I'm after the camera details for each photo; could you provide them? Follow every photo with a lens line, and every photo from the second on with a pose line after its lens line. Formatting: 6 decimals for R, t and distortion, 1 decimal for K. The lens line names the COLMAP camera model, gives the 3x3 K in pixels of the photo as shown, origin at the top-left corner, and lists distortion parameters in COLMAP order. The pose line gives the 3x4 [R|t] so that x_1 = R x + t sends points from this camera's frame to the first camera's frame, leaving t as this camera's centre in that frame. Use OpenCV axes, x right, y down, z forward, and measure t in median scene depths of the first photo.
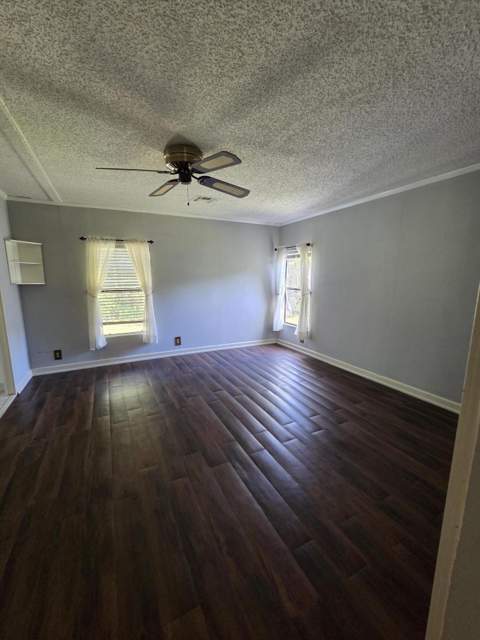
lens RADIAL K [[263.0, 0, 234.8], [0, 263.0, 322.0], [0, 0, 1]] dist [0.000754, 0.000248]
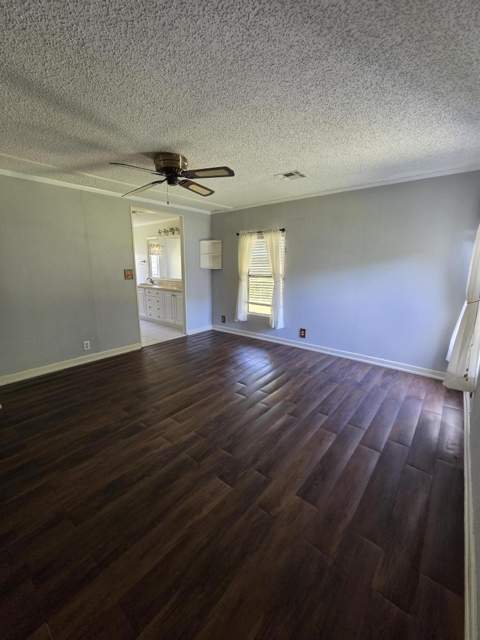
lens RADIAL K [[263.0, 0, 237.1], [0, 263.0, 317.5], [0, 0, 1]] dist [0.000754, 0.000248]
pose [[0.412483, 0.185244, -0.891932, 0.584171], [-0.158730, 0.978744, 0.129867, -0.075658], [0.897030, 0.088008, 0.433119, 0.426446]]
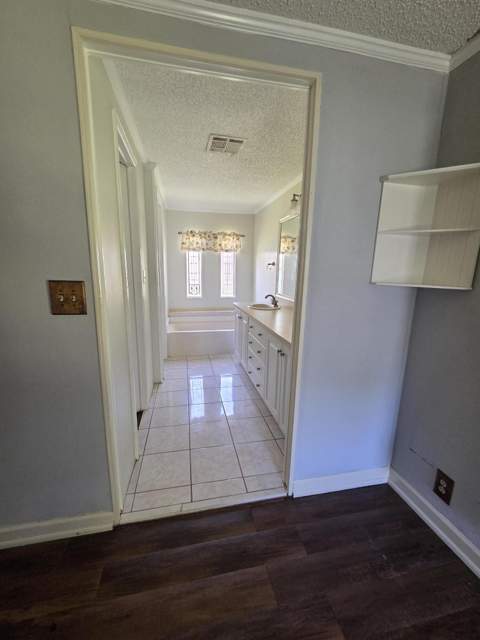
lens RADIAL K [[263.0, 0, 236.9], [0, 263.0, 317.9], [0, 0, 1]] dist [0.000754, 0.000248]
pose [[-0.246922, 0.173529, -0.953371, -0.282955], [-0.188202, 0.956515, 0.222845, -0.116604], [0.950584, 0.234452, -0.203526, 0.710055]]
